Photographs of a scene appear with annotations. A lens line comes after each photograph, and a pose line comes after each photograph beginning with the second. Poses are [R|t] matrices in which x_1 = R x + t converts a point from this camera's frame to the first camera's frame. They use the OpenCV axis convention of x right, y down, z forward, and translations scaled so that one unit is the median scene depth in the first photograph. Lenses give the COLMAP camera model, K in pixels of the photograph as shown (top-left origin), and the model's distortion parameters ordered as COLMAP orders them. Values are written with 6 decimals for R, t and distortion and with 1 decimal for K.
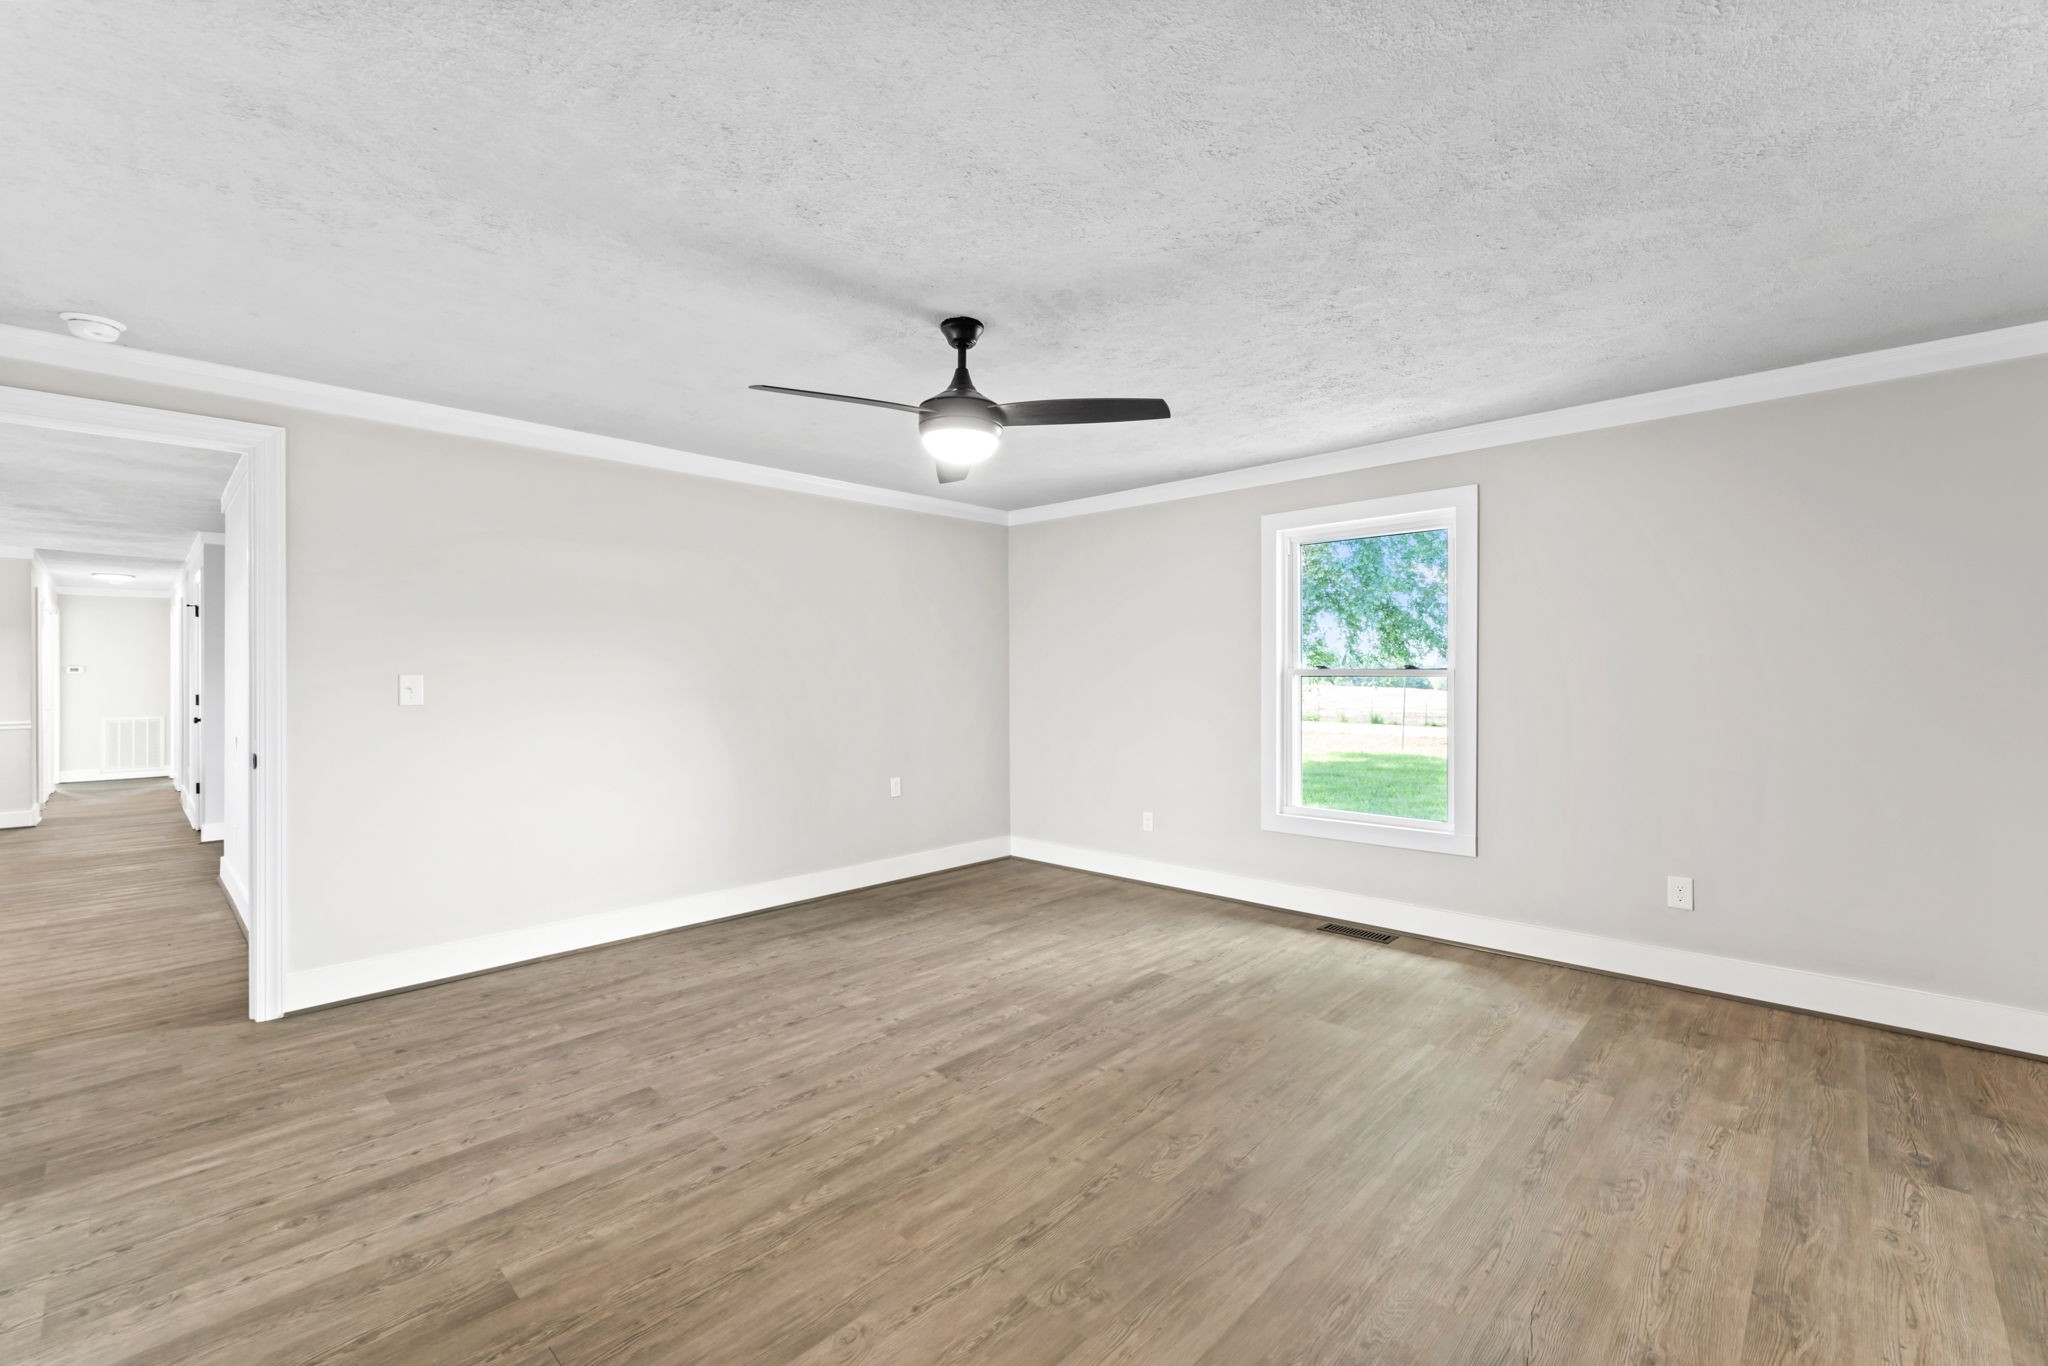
lens RADIAL K [[873.0, 0, 1023.3], [0, 873.0, 670.6], [0, 0, 1]] dist [-0.001393, -0.000177]
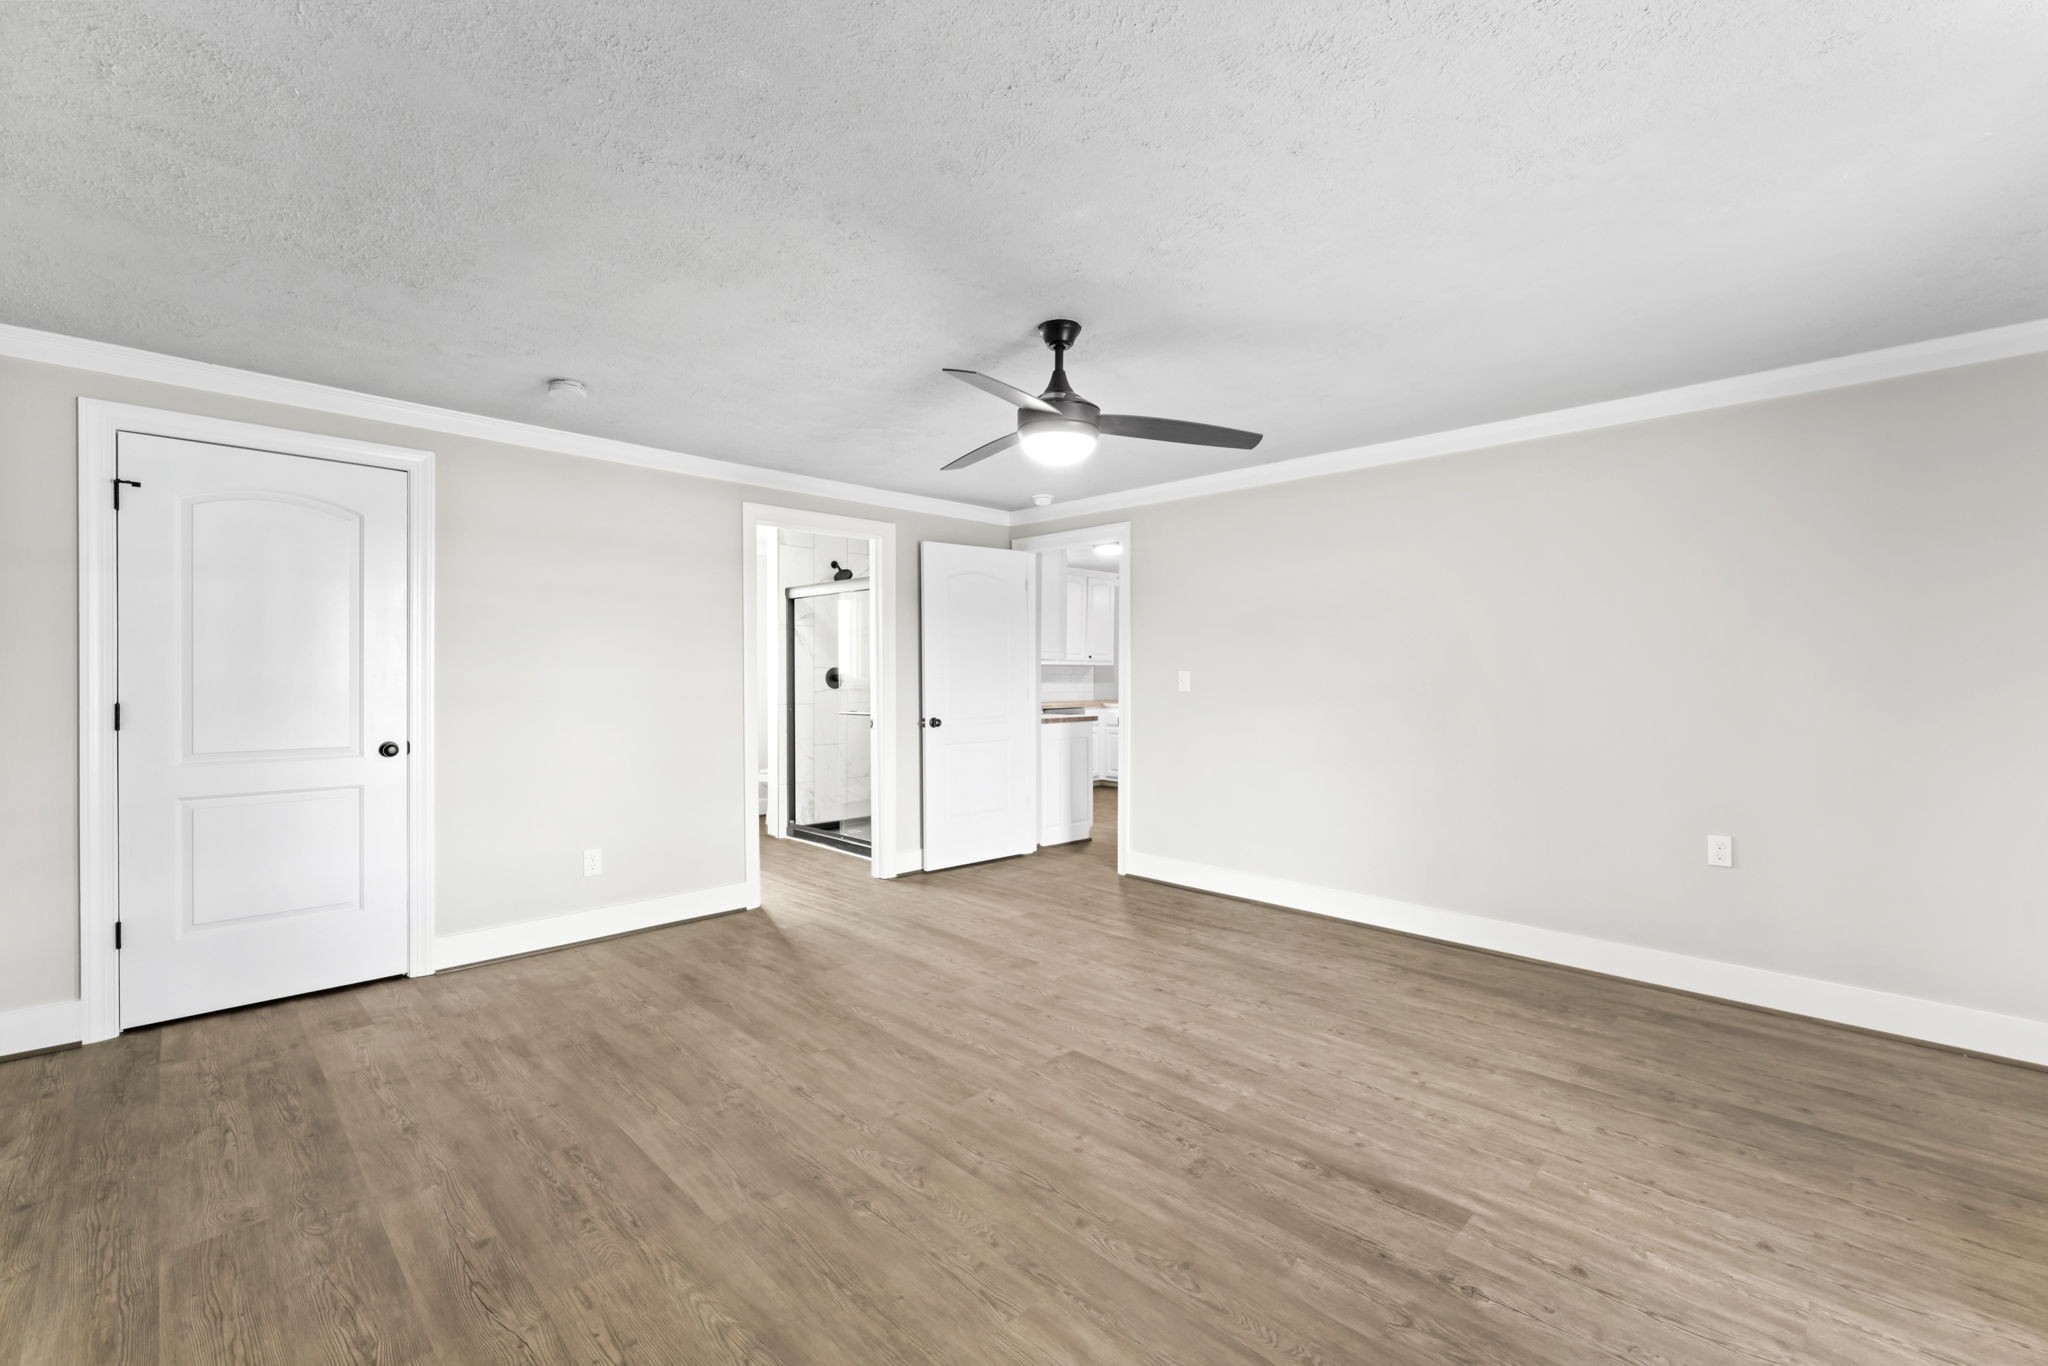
lens RADIAL K [[873.0, 0, 1023.8], [0, 873.0, 685.6], [0, 0, 1]] dist [-0.001393, -0.000177]
pose [[-0.032037, 0.018242, -0.999320, 0.789968], [0.003202, 0.999830, 0.018148, 0.002372], [0.999482, -0.002618, -0.032090, 0.827559]]
